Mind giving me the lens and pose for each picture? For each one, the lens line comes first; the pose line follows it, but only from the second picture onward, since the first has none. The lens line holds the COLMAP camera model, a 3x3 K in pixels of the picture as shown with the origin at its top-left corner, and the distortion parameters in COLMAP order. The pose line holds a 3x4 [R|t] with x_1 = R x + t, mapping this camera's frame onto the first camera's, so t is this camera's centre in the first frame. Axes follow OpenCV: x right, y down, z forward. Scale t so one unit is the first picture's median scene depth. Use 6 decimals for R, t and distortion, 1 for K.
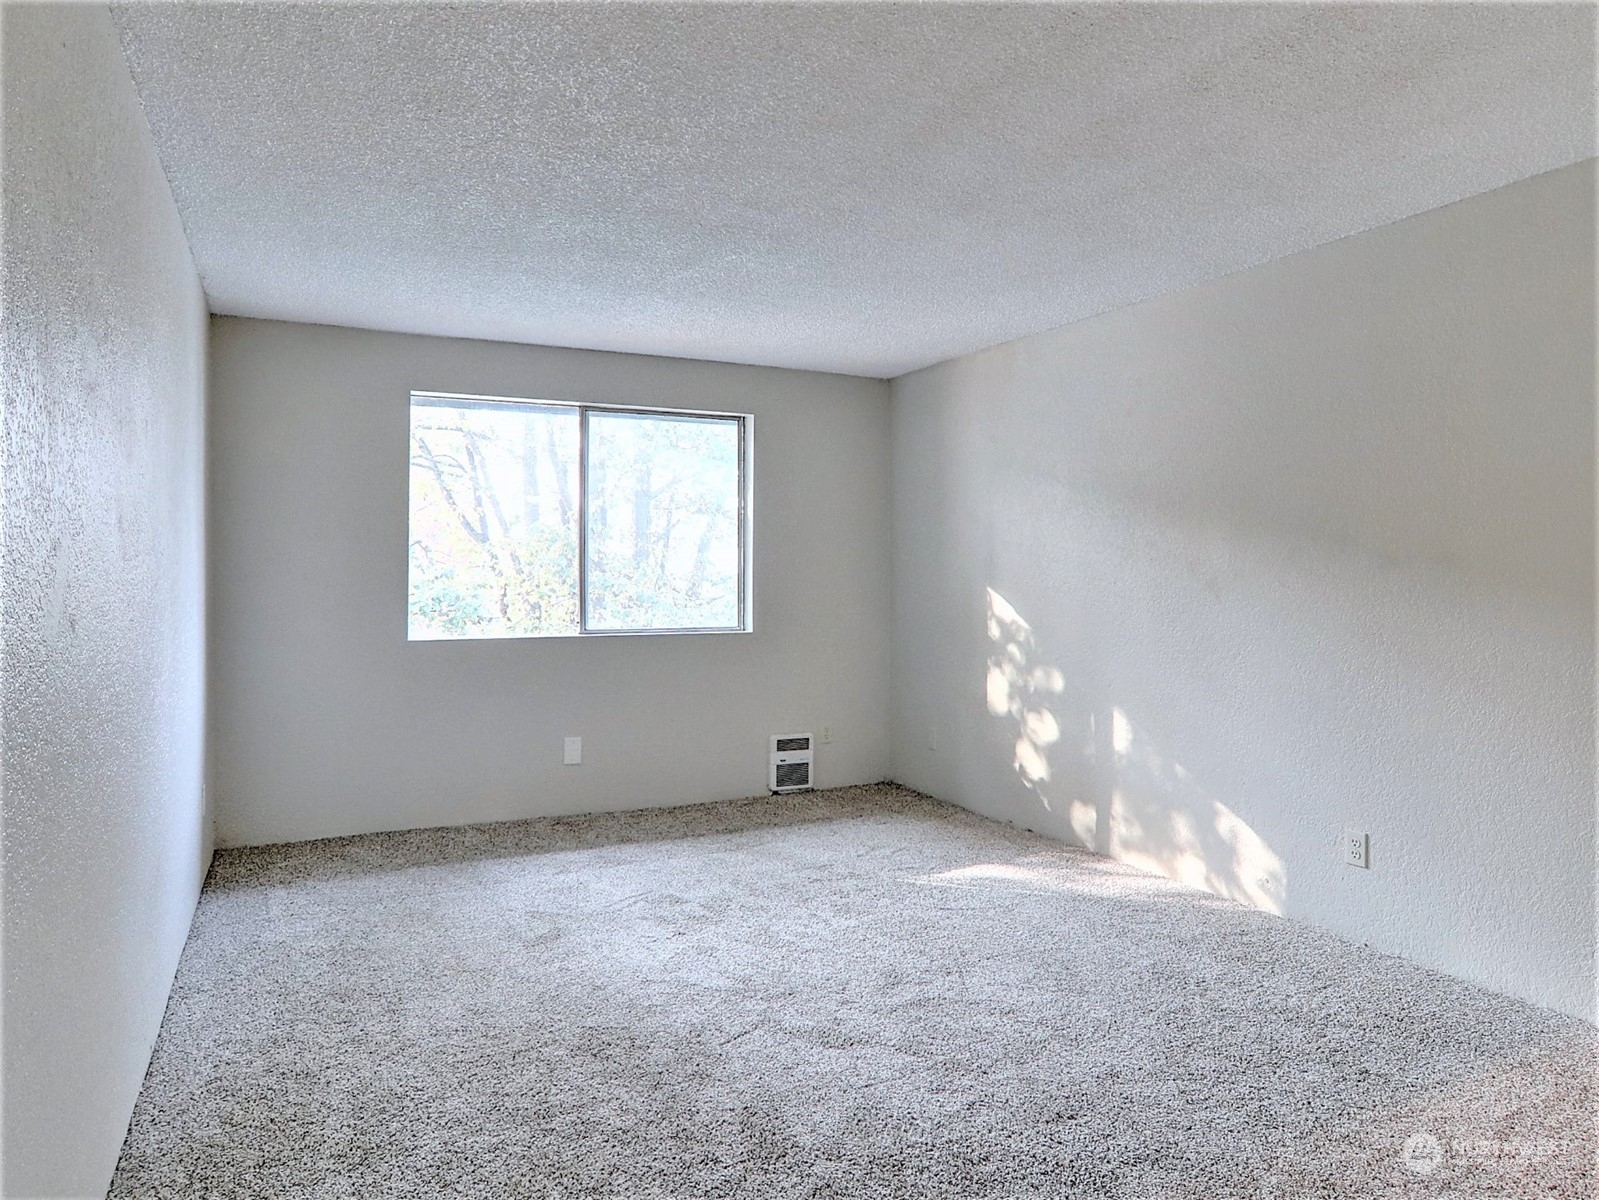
lens RADIAL K [[1006.0, 0, 788.9], [0, 1006.0, 590.5], [0, 0, 1]] dist [-0.043682, 0.071525]
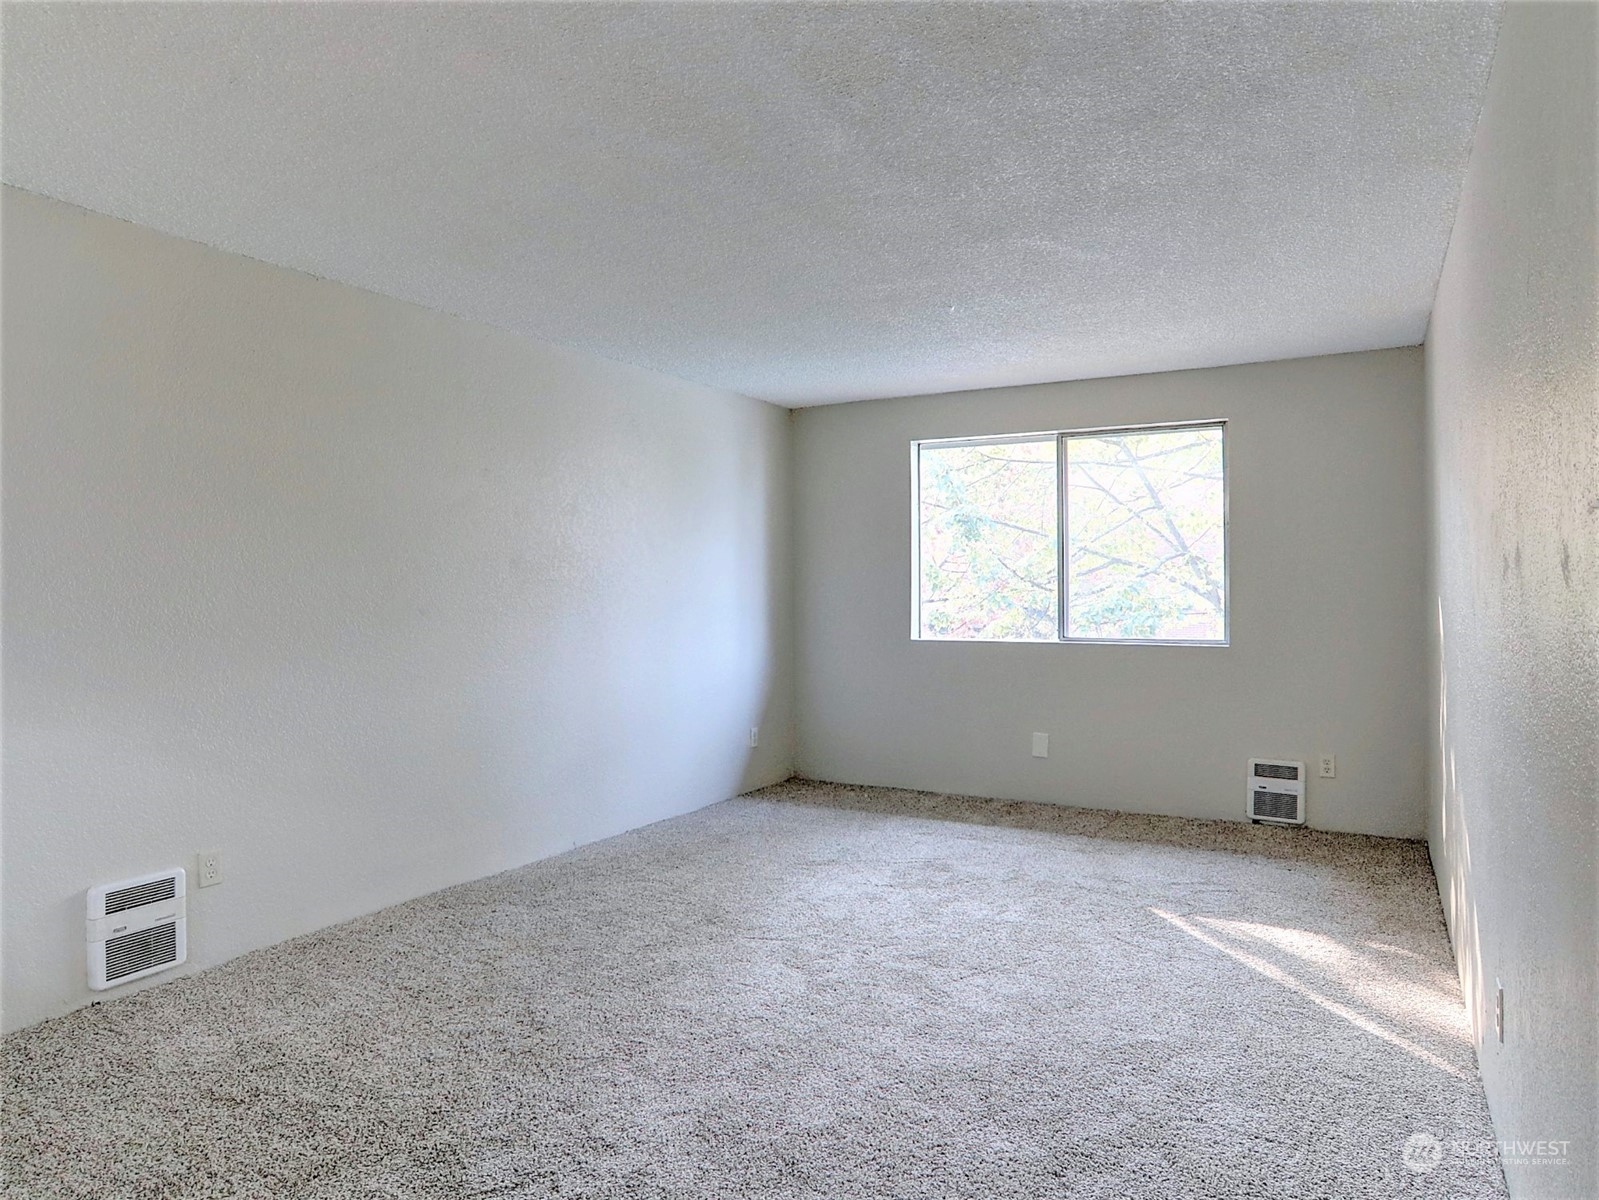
lens RADIAL K [[1006.0, 0, 788.9], [0, 1006.0, 590.5], [0, 0, 1]] dist [-0.043682, 0.071525]
pose [[0.568489, 0.000984, -0.822691, 0.523946], [-0.000822, 0.999999, 0.000629, -0.011919], [0.822691, 0.000319, 0.568489, 0.128516]]
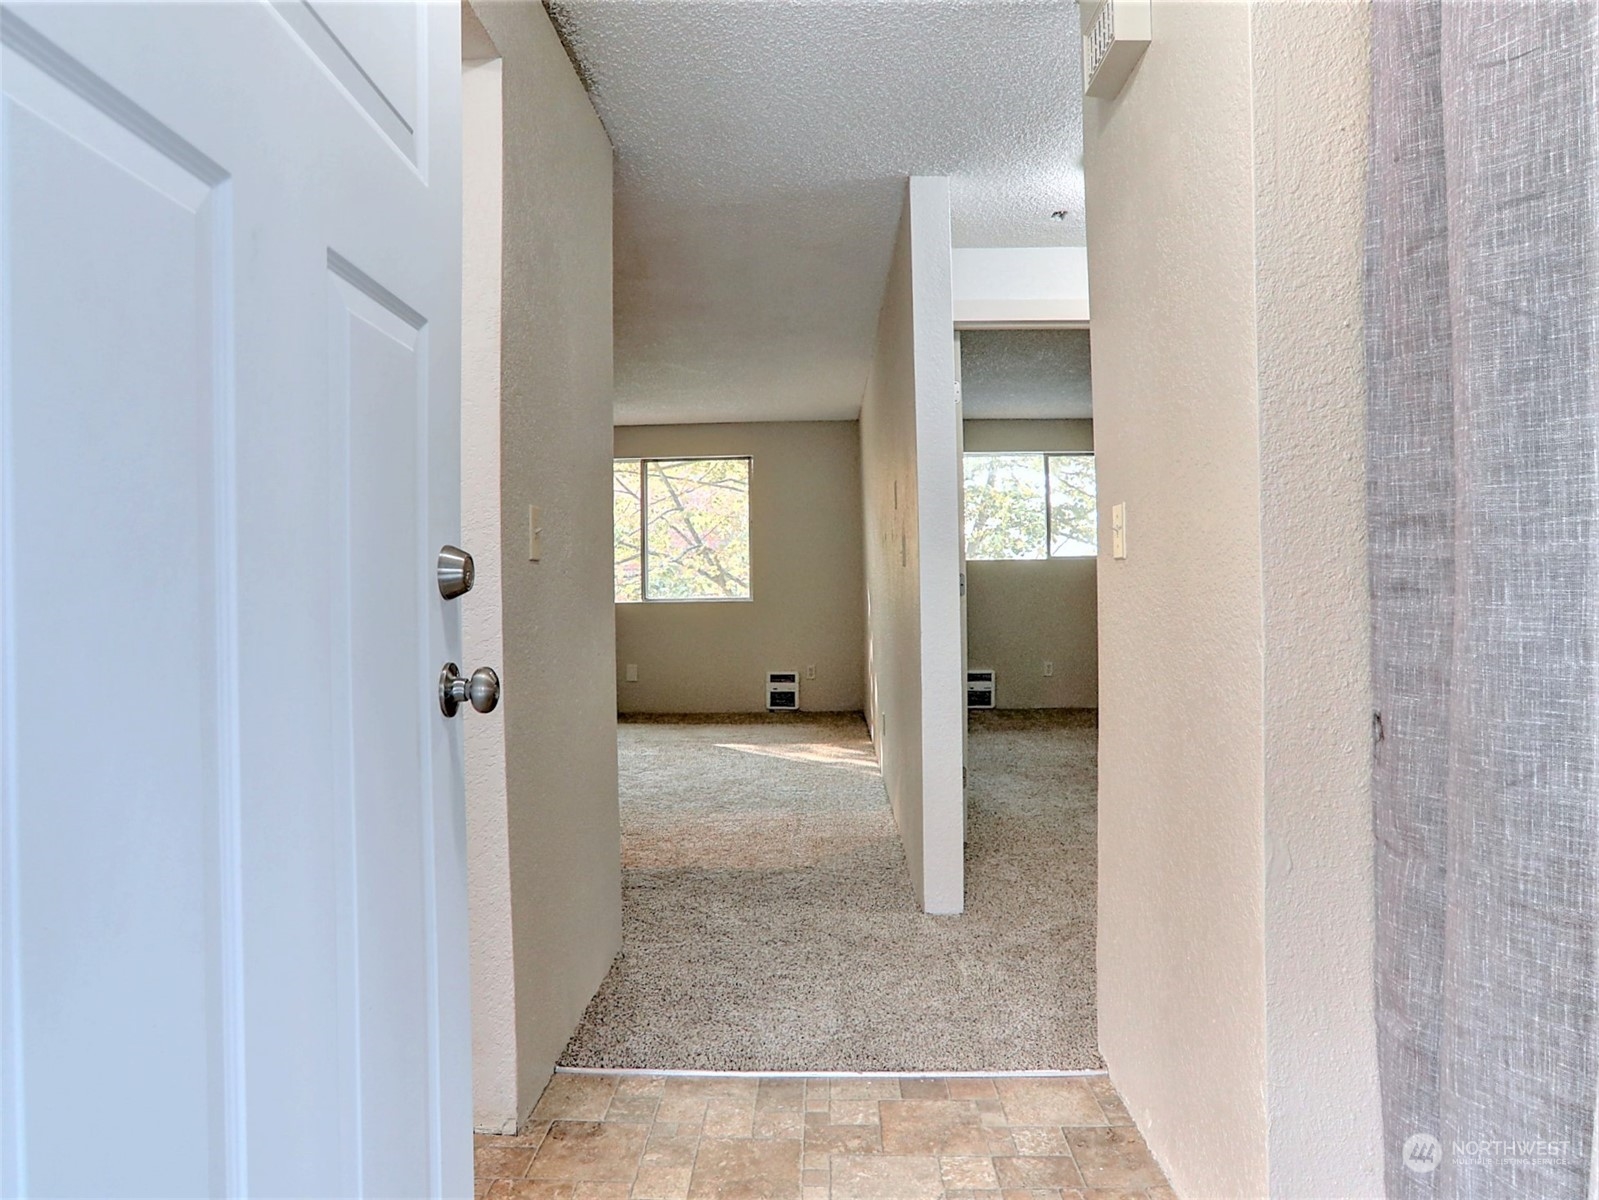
lens RADIAL K [[1006.0, 0, 788.9], [0, 1006.0, 590.5], [0, 0, 1]] dist [-0.043682, 0.071525]
pose [[0.890713, -0.004580, -0.454542, 0.707161], [0.008474, 0.999943, 0.006532, 0.017942], [0.454486, -0.009670, 0.890701, -0.301761]]
